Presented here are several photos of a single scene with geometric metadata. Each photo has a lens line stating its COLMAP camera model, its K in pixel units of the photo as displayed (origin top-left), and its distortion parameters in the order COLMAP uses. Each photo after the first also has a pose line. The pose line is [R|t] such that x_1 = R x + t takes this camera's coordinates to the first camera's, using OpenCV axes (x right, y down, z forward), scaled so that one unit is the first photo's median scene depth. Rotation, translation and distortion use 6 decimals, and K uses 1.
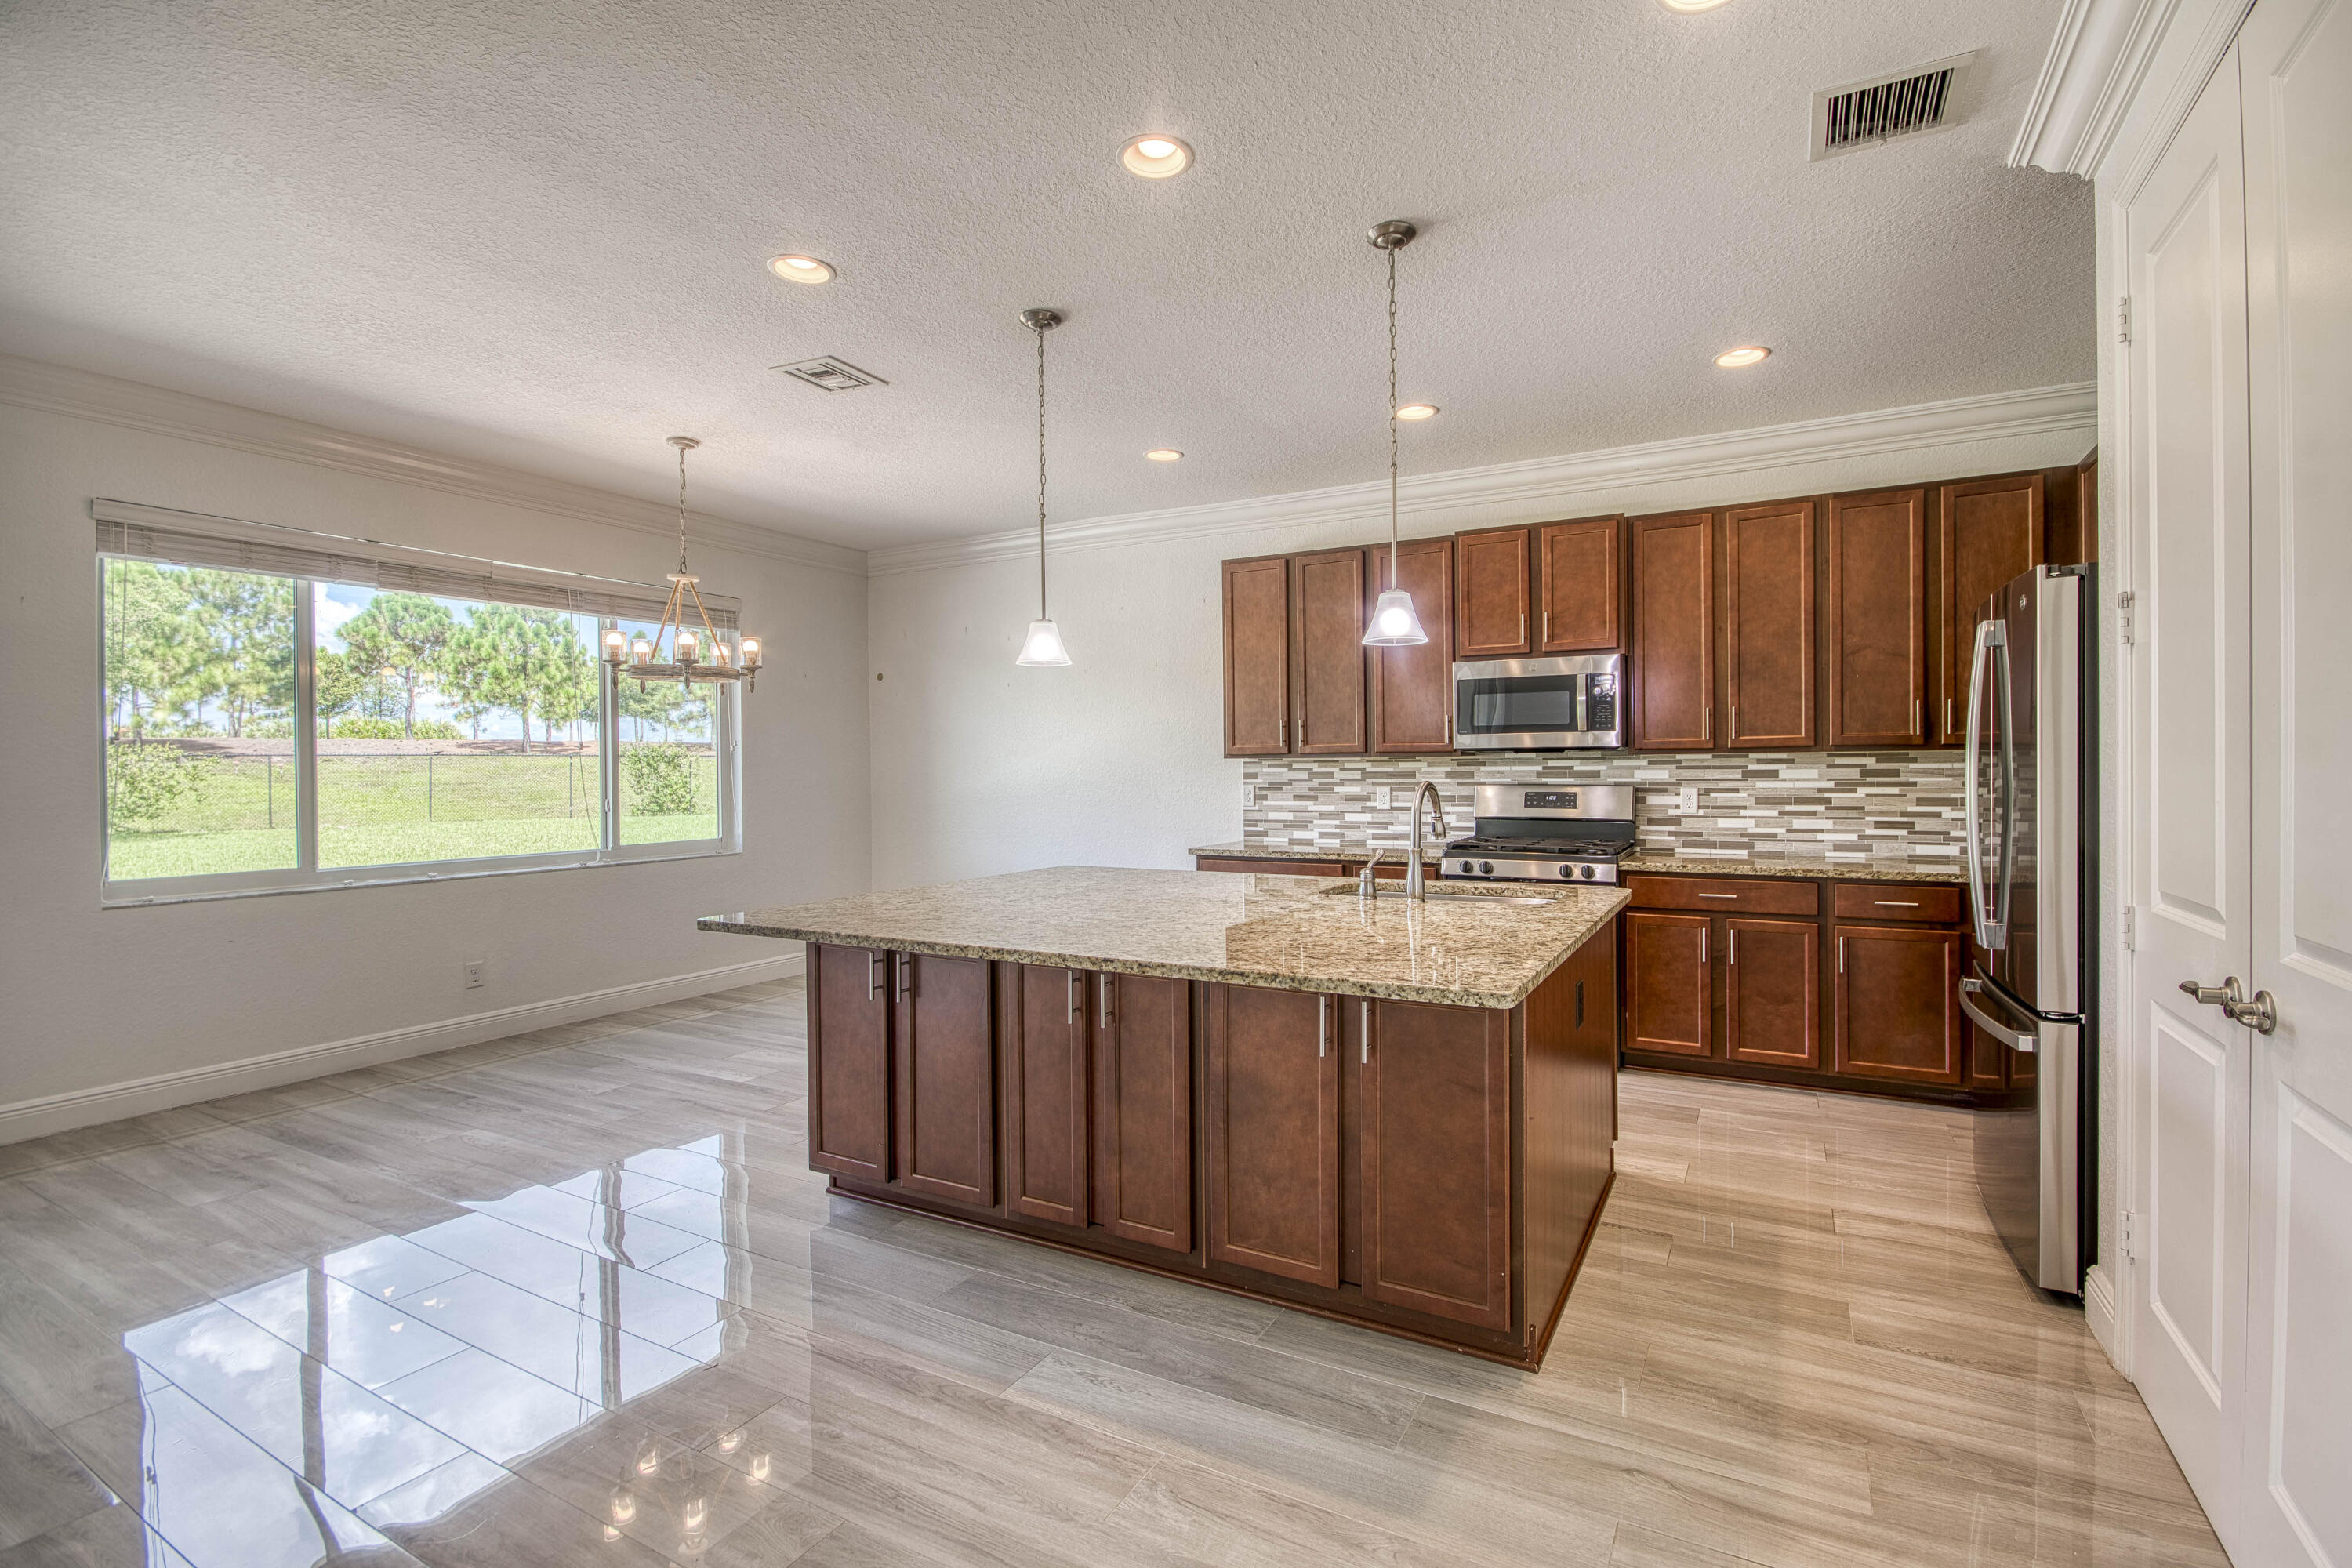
lens RADIAL K [[1040.6, 0, 1230.6], [0, 1040.6, 778.5], [0, 0, 1]] dist [-0.000307, -0.000927]
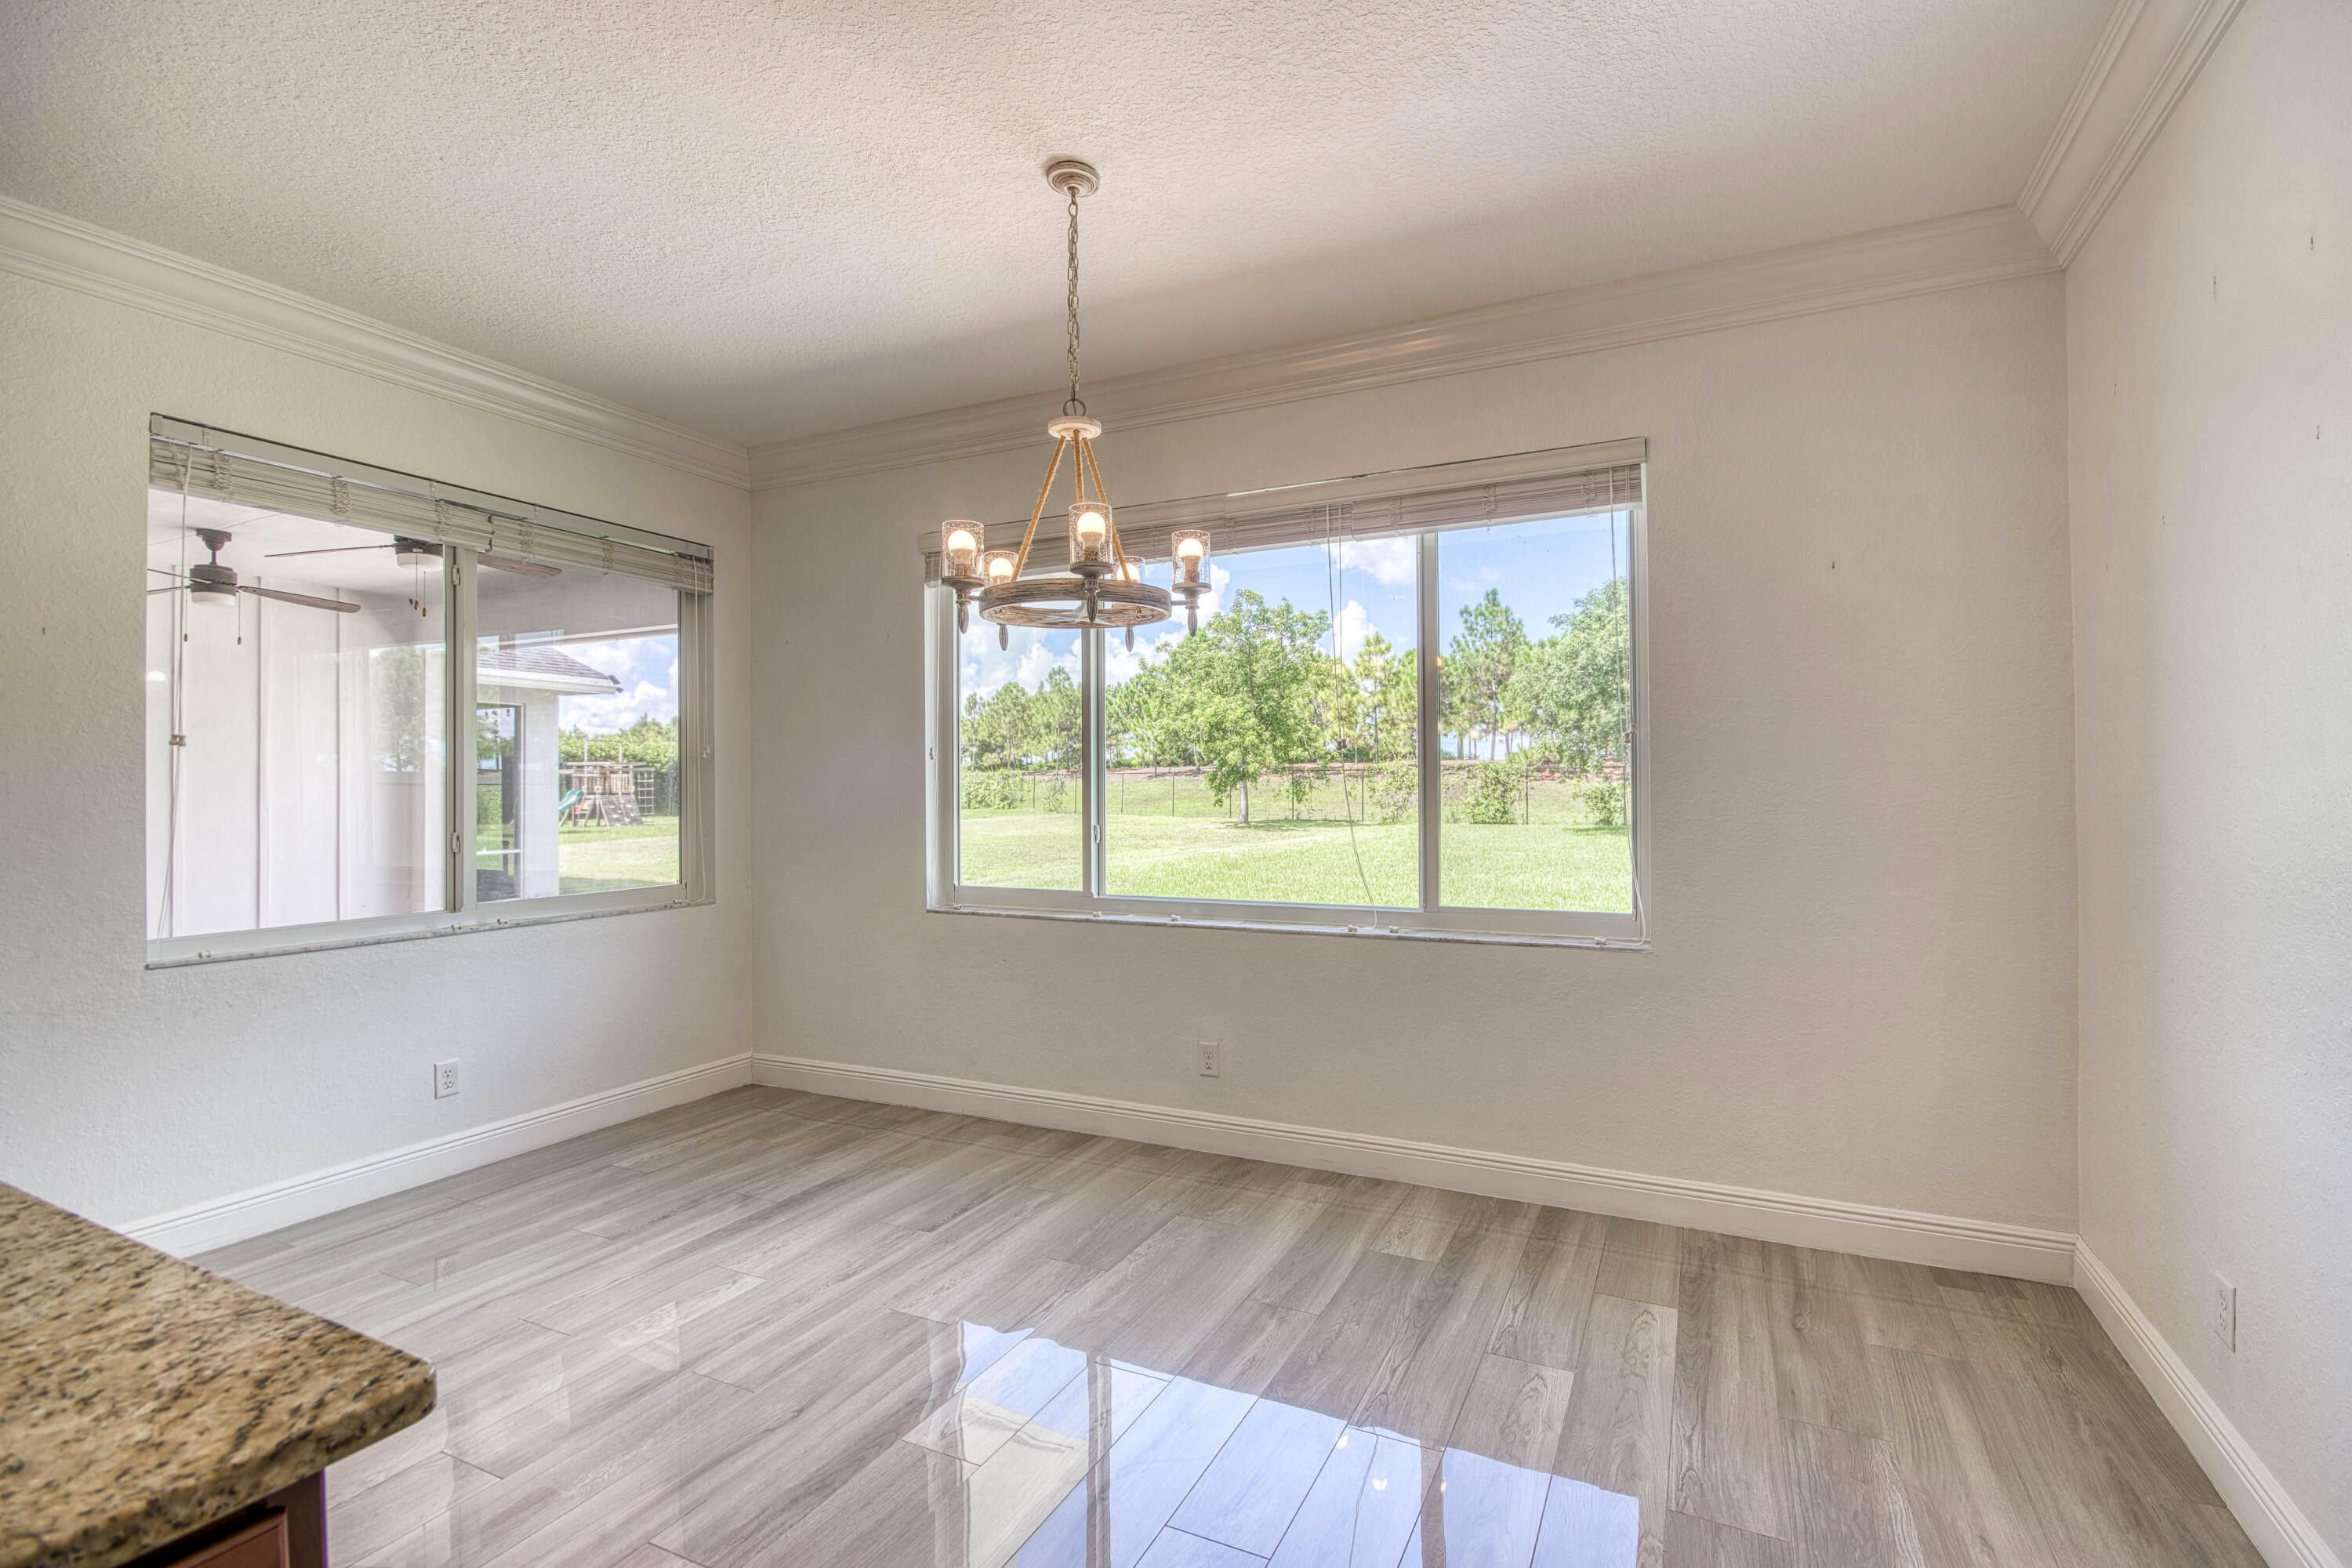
lens RADIAL K [[1040.6, 0, 1230.6], [0, 1040.6, 778.5], [0, 0, 1]] dist [-0.000307, -0.000927]
pose [[0.052809, -0.001277, -0.998604, 0.019265], [-0.002779, 0.999995, -0.001426, -0.014036], [0.998601, 0.002850, 0.052806, 1.298317]]
